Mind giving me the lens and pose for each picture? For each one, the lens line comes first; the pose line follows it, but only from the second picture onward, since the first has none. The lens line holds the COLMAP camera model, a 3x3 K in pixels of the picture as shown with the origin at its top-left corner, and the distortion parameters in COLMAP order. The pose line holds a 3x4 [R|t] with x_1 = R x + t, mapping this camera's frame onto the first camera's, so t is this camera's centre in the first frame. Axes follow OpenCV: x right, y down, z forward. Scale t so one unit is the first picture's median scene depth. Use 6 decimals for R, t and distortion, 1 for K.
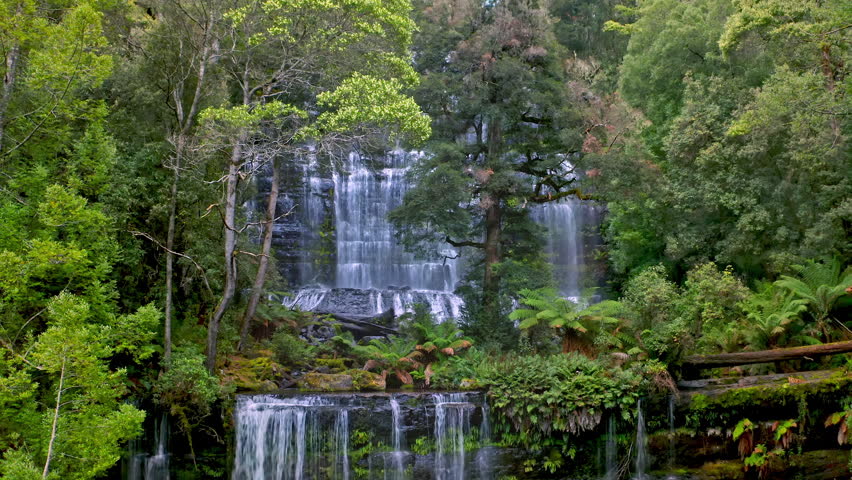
lens RADIAL K [[641.1, 0, 423.2], [0, 641.1, 237.5], [0, 0, 1]] dist [-0.159924, -0.011822]
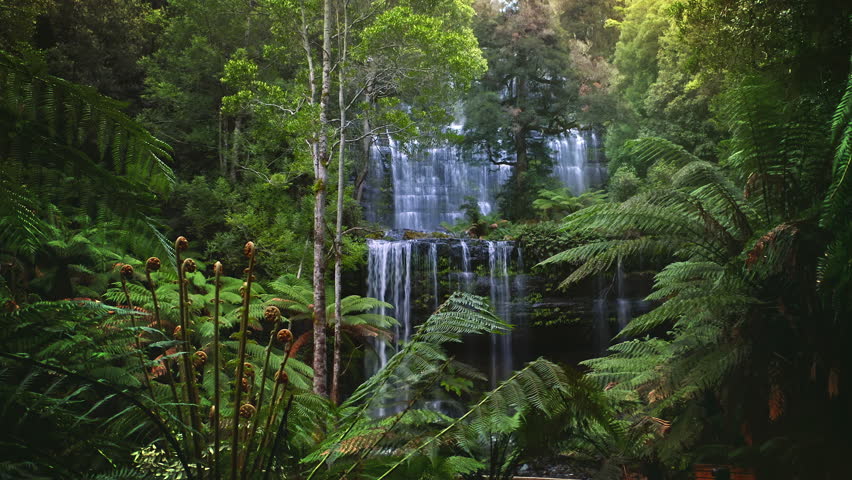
lens RADIAL K [[641.1, 0, 427.2], [0, 641.1, 242.0], [0, 0, 1]] dist [-0.159924, -0.011822]
pose [[0.999609, -0.012054, -0.025233, -0.072154], [0.011775, 0.999868, -0.011198, 0.204760], [0.025364, 0.010897, 0.999619, -0.467351]]
